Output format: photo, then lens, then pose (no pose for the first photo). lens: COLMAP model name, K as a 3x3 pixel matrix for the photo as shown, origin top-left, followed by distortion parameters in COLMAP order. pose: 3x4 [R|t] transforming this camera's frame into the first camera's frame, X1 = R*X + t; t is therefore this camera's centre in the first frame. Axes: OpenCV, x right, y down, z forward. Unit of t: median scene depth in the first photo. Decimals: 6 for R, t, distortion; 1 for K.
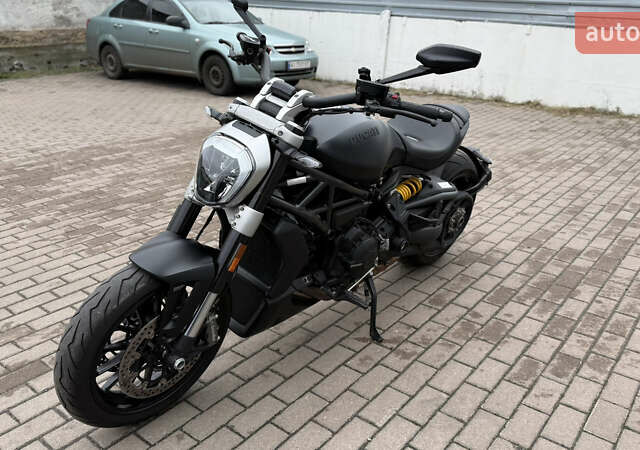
lens RADIAL K [[553.9, 0, 325.4], [0, 553.9, 230.3], [0, 0, 1]] dist [0.128949, -0.231993]
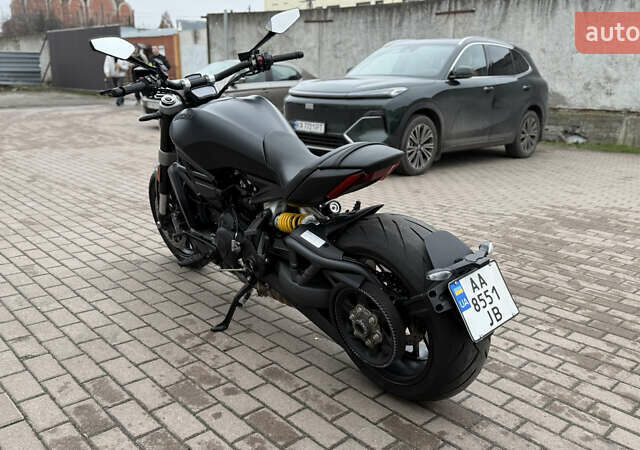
lens RADIAL K [[553.9, 0, 317.0], [0, 553.9, 224.6], [0, 0, 1]] dist [0.128949, -0.231993]
pose [[-0.157868, 0.227296, -0.960944, 0.955724], [-0.395805, 0.876985, 0.272461, -0.313448], [0.904664, 0.423359, -0.048483, 1.063665]]
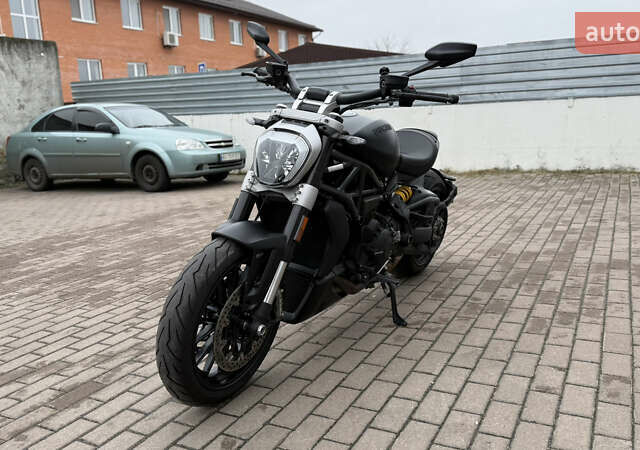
lens RADIAL K [[553.9, 0, 320.5], [0, 553.9, 227.6], [0, 0, 1]] dist [0.128949, -0.231993]
pose [[0.981608, -0.107278, 0.157917, -0.203594], [0.135769, 0.973805, -0.182400, 0.176583], [-0.134213, 0.200486, 0.970460, -0.079277]]
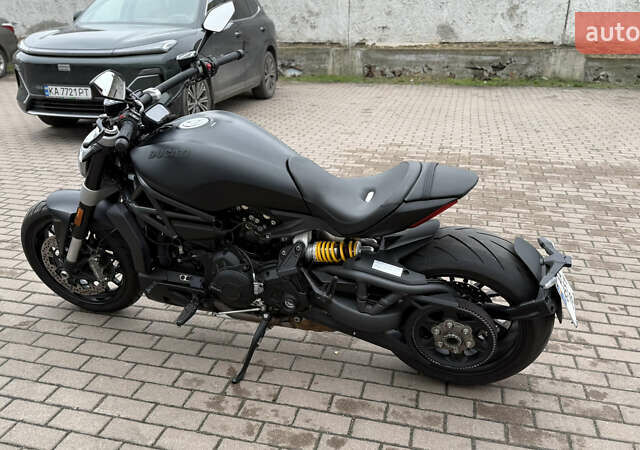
lens RADIAL K [[553.9, 0, 324.6], [0, 553.9, 225.5], [0, 0, 1]] dist [0.128949, -0.231993]
pose [[0.411498, 0.318791, -0.853839, 0.816758], [-0.338531, 0.923272, 0.181564, -0.247012], [0.846207, 0.214337, 0.487846, 0.571798]]
